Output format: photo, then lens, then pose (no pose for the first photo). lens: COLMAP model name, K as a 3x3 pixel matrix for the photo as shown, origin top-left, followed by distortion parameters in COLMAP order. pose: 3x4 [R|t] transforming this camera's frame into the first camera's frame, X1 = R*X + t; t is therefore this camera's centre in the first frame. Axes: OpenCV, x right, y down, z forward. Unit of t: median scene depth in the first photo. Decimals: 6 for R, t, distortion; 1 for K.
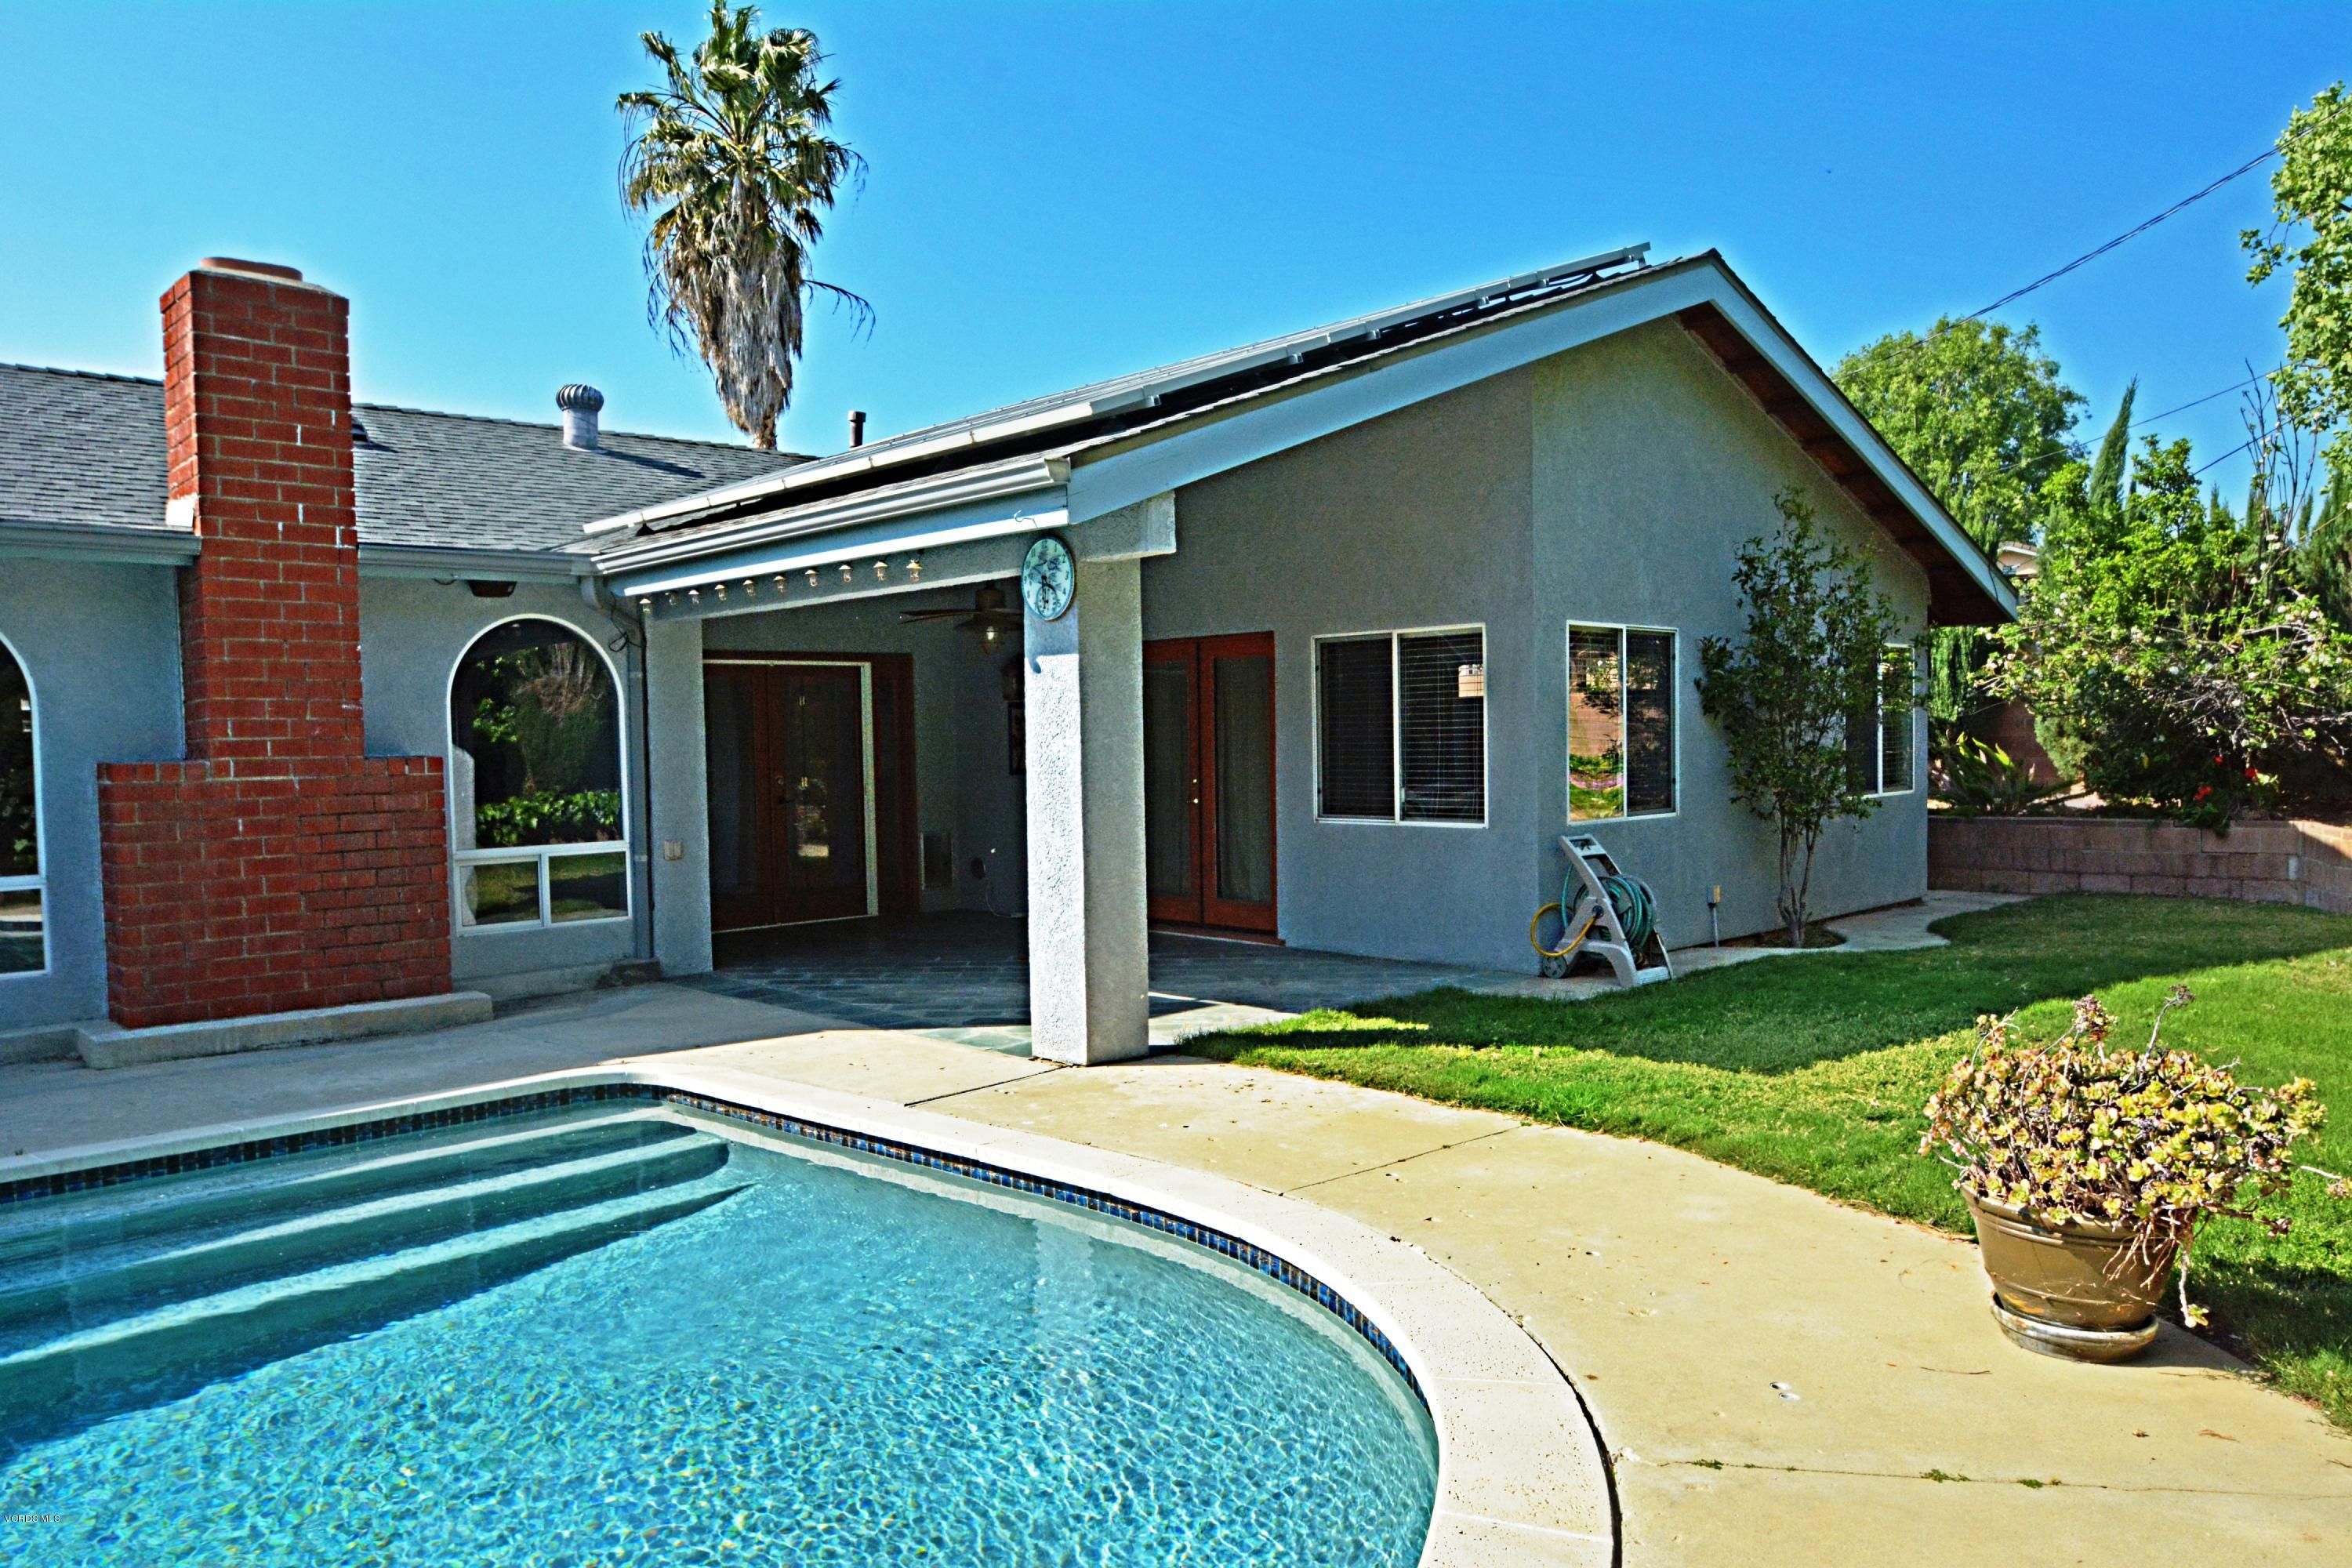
lens RADIAL K [[1552.2, 0, 1175.6], [0, 1552.2, 816.4], [0, 0, 1]] dist [-0.044722, 0.004986]
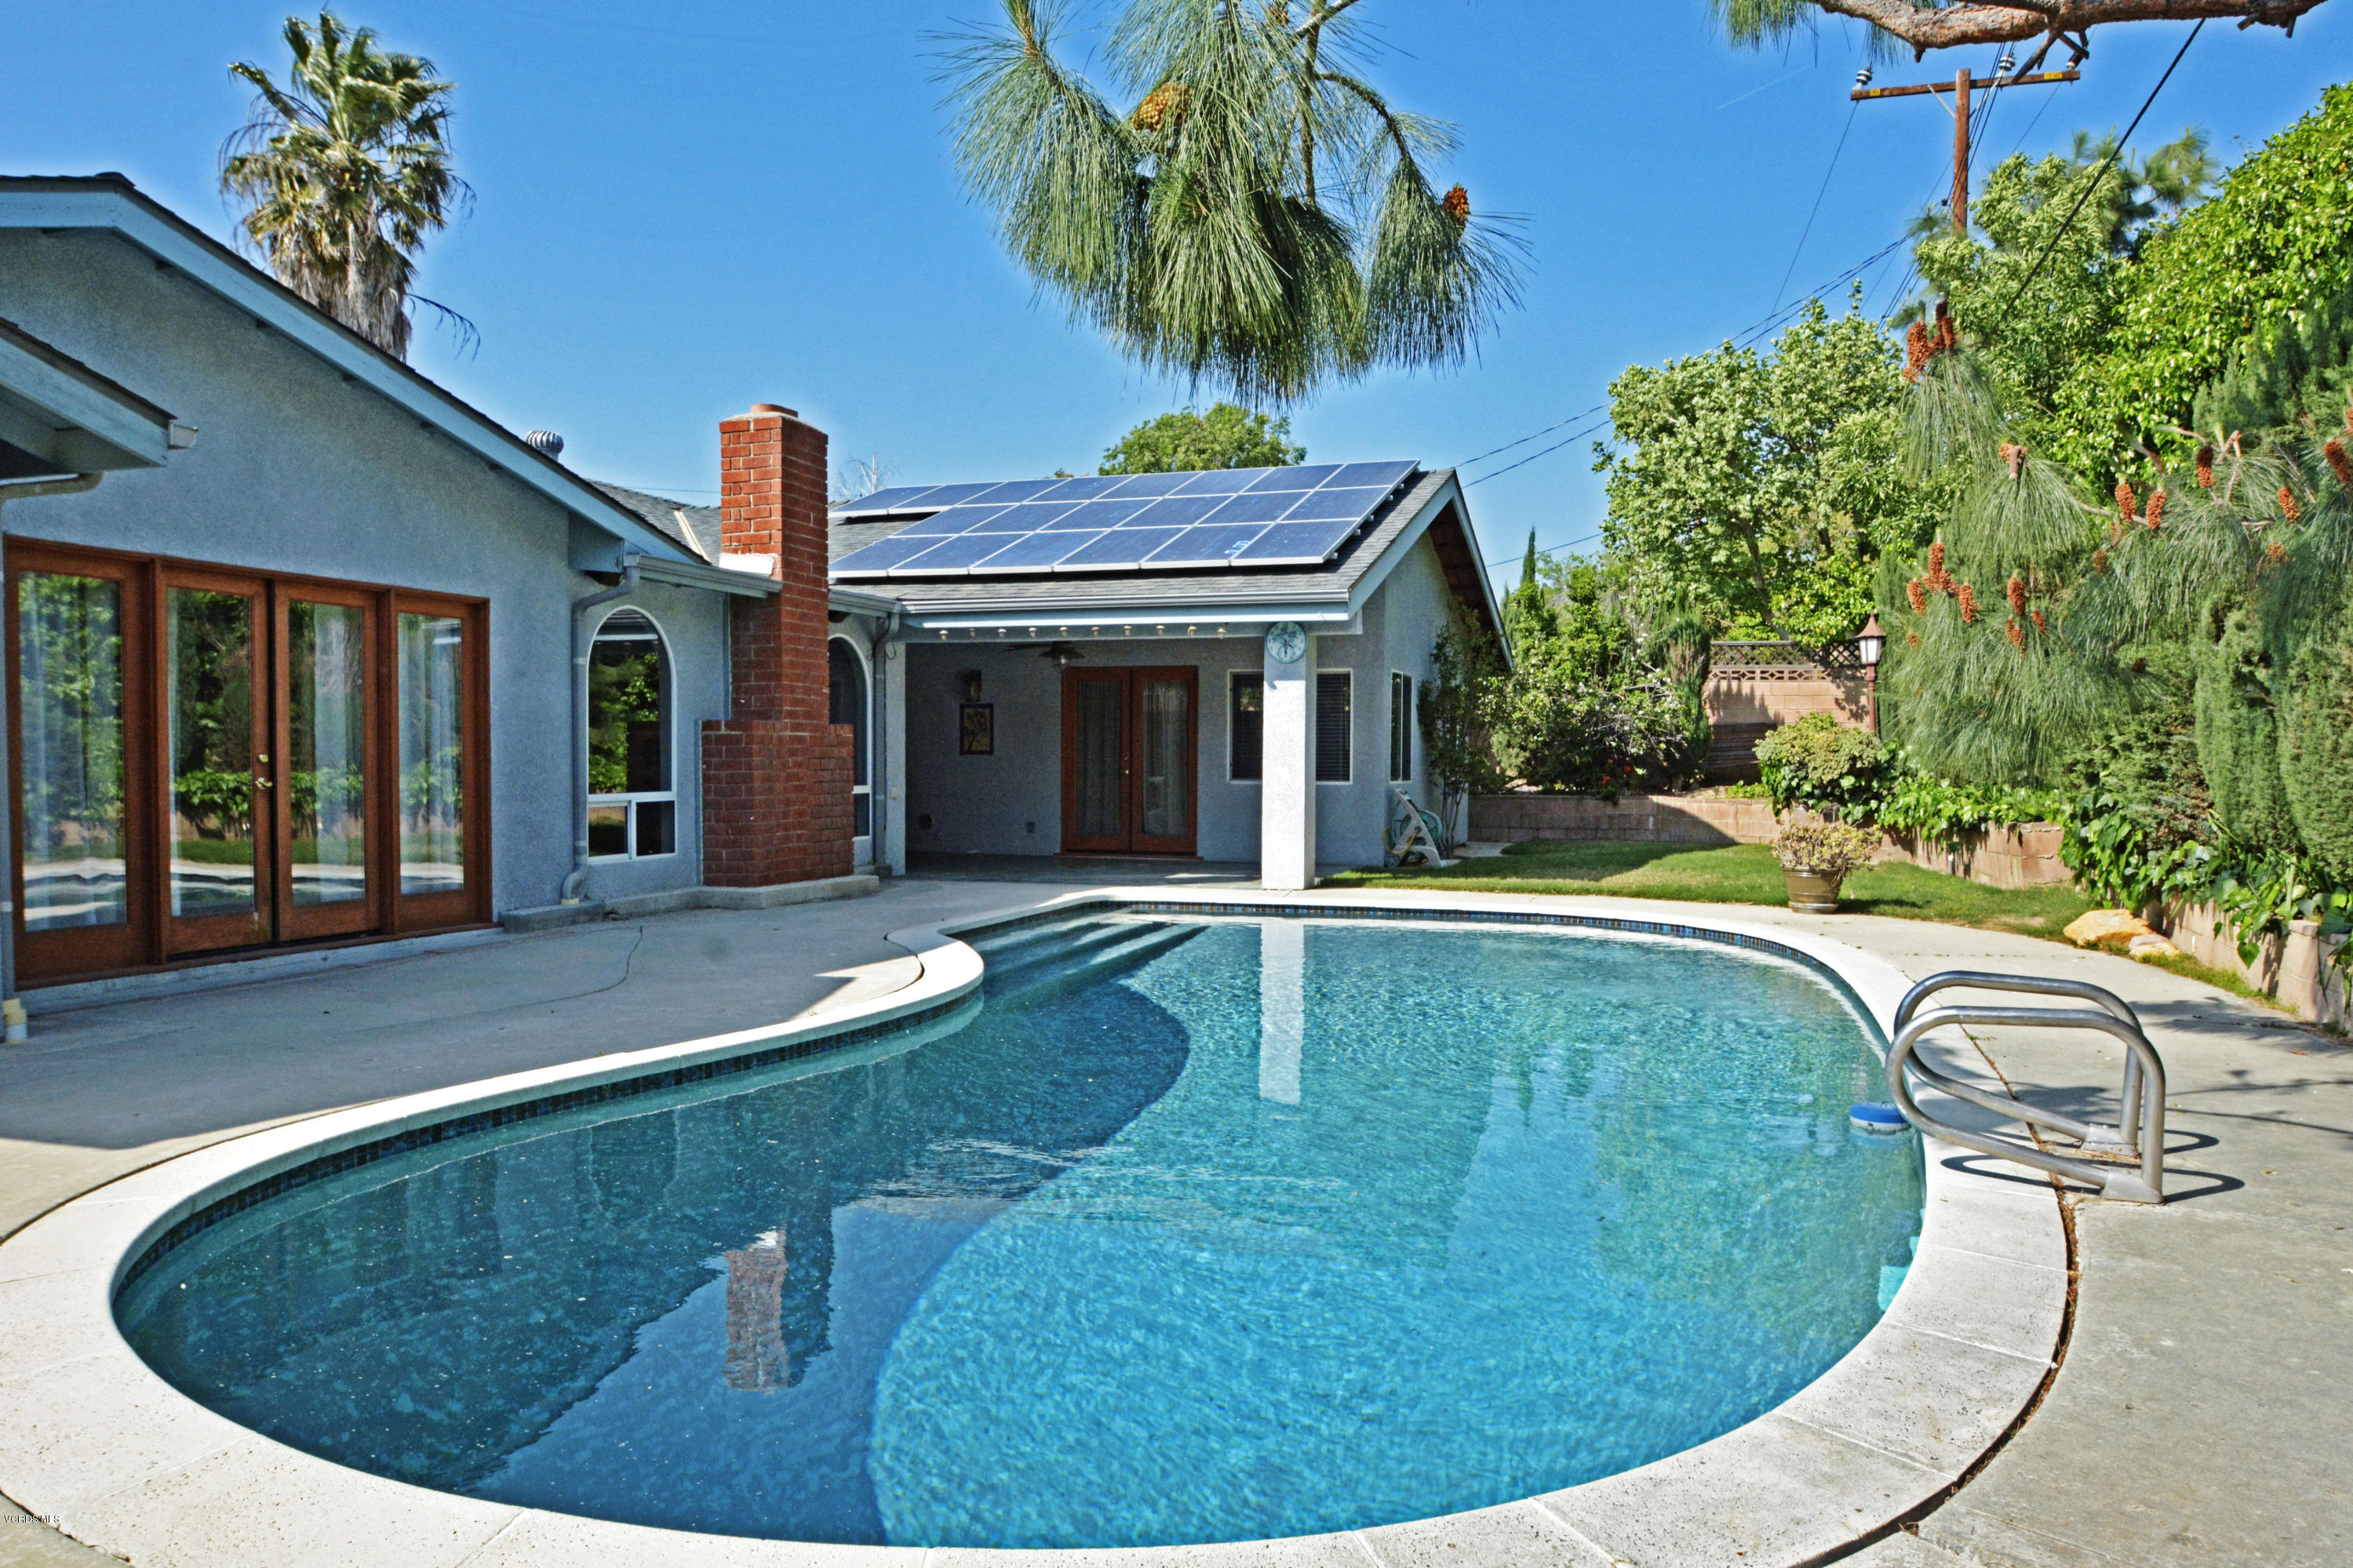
lens RADIAL K [[1552.6, 0, 1176.1], [0, 1552.6, 816.4], [0, 0, 1]] dist [-0.044722, 0.004986]
pose [[0.892996, 0.002998, 0.450055, -0.787695], [0.003032, 0.999915, -0.012676, 0.066892], [-0.450055, 0.012684, 0.892911, -0.497168]]
